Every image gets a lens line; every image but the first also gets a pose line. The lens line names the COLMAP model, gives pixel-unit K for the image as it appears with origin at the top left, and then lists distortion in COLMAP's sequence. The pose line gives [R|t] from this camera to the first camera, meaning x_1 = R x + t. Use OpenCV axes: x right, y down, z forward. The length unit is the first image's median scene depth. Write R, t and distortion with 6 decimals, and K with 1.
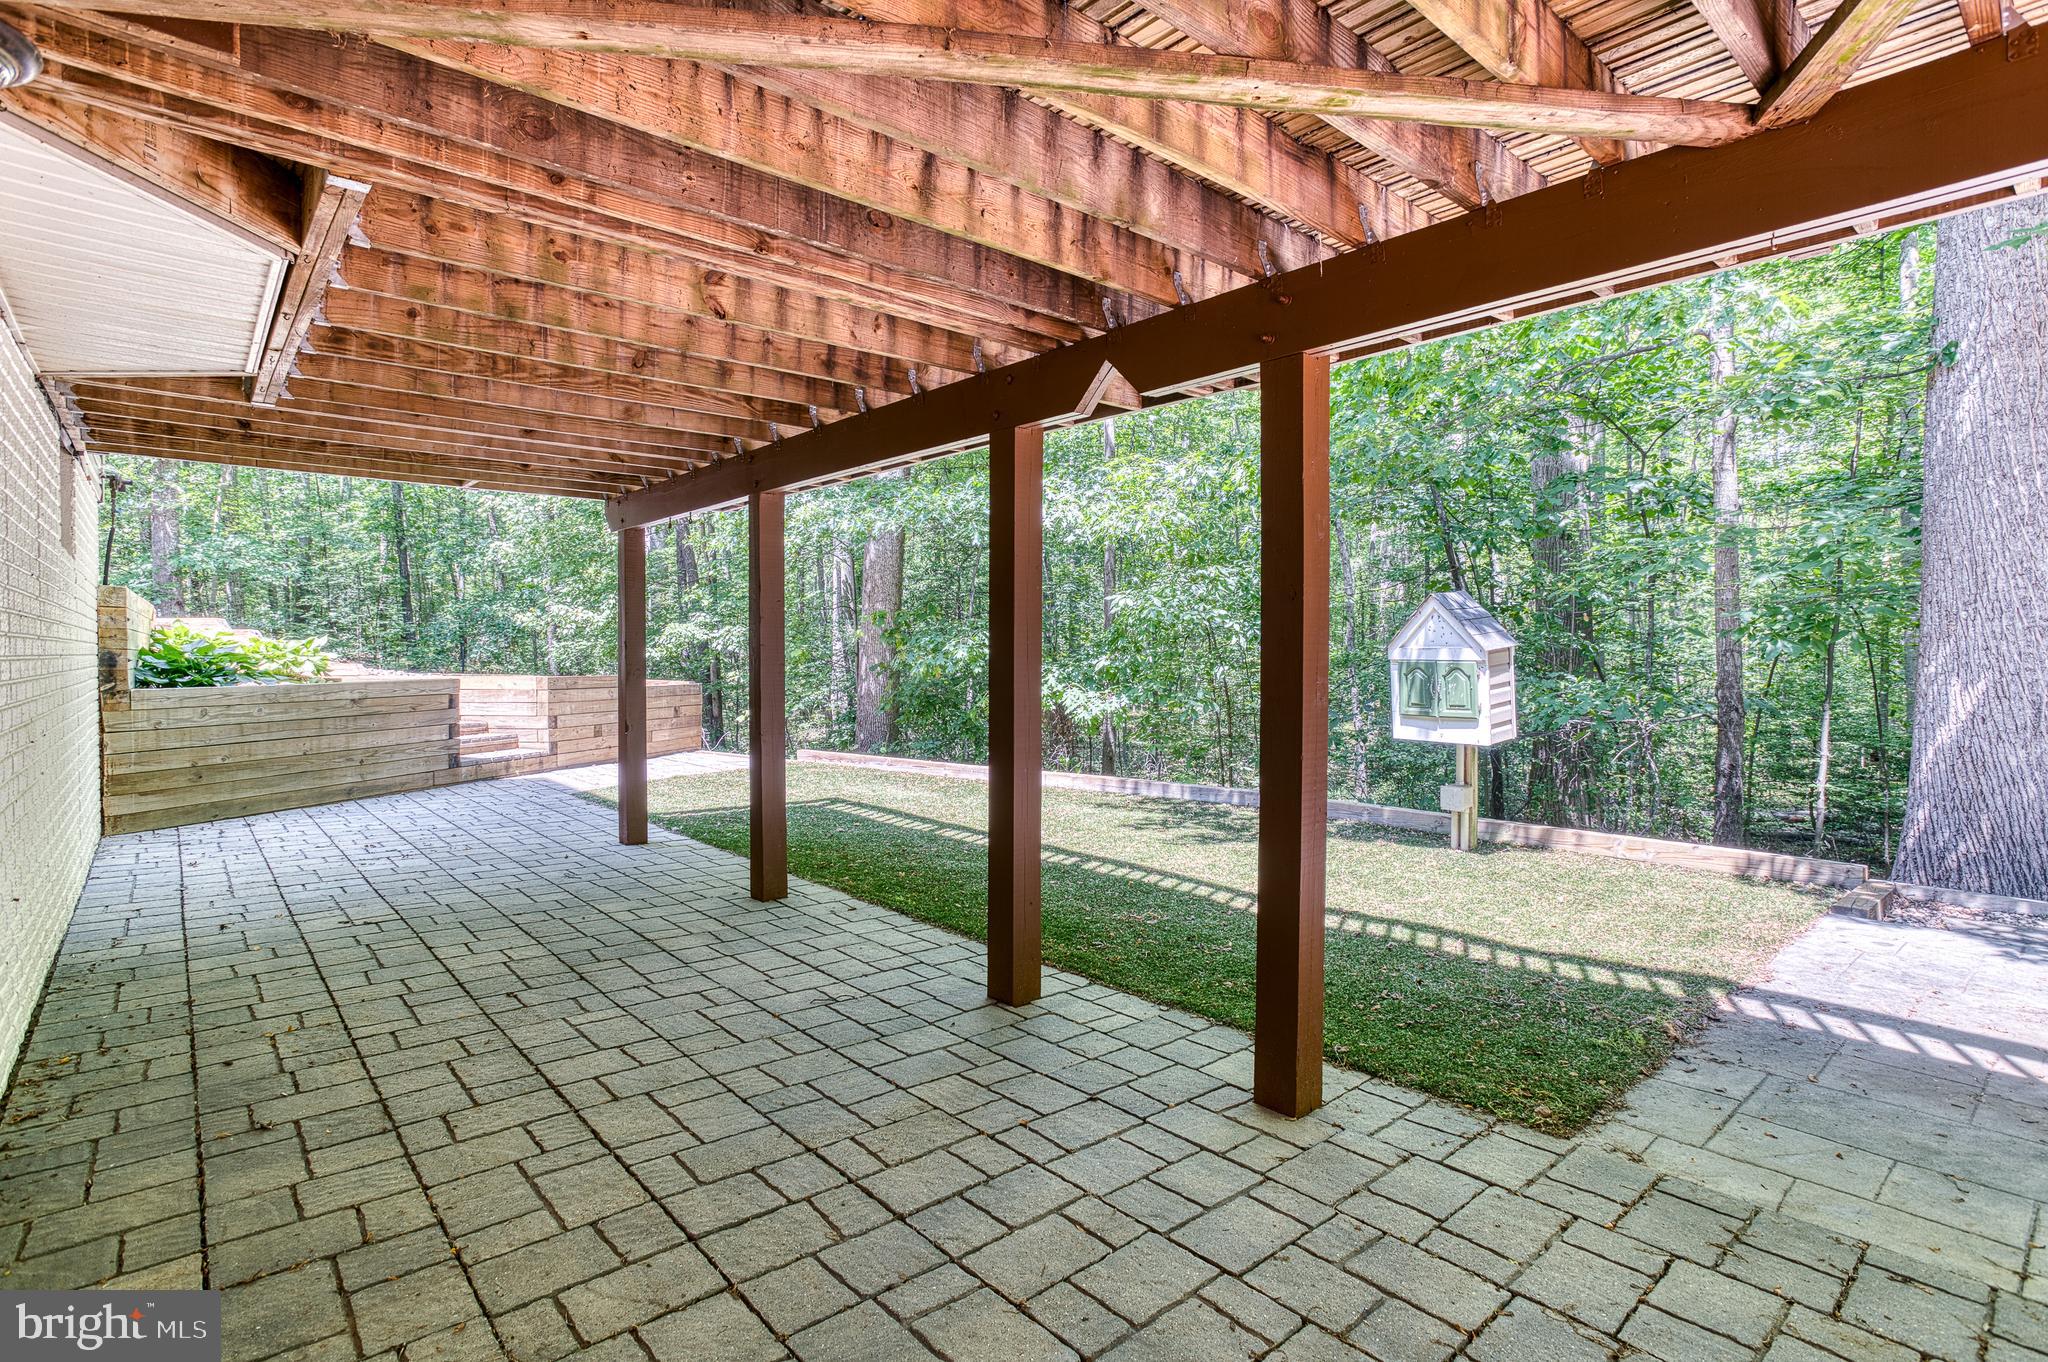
lens RADIAL K [[1016.6, 0, 1027.0], [0, 1016.6, 638.1], [0, 0, 1]] dist [-0.028577, 0.000887]
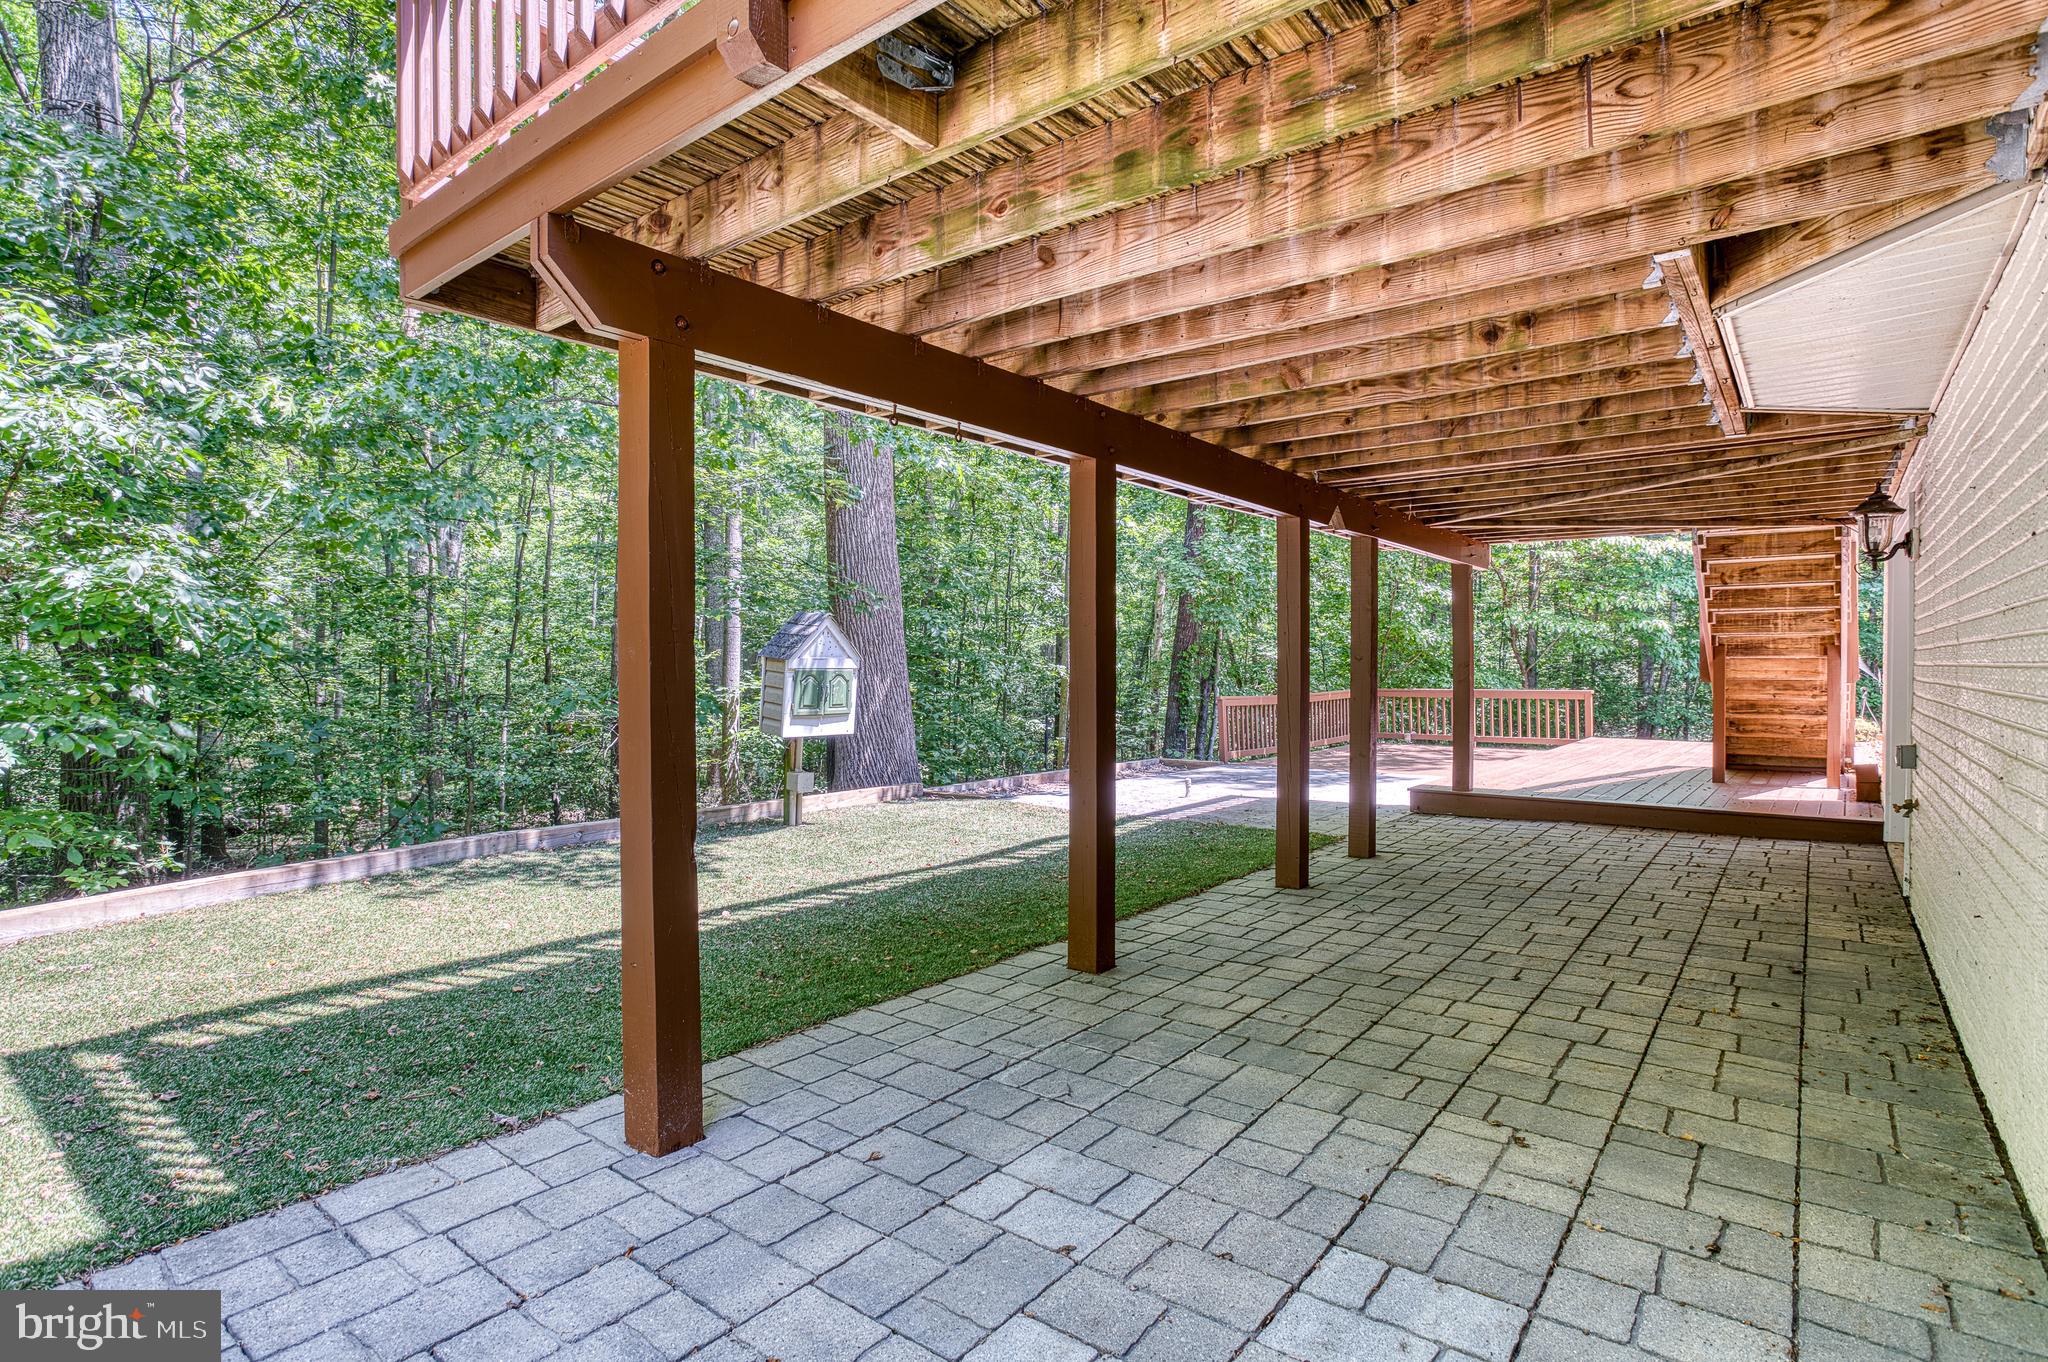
lens RADIAL K [[1016.6, 0, 1023.7], [0, 1016.6, 682.2], [0, 0, 1]] dist [-0.028577, 0.000887]
pose [[-0.190029, -0.020445, 0.981566, -1.273967], [-0.012779, 0.999750, 0.018349, 0.019333], [-0.981695, -0.009057, -0.190243, 1.497931]]
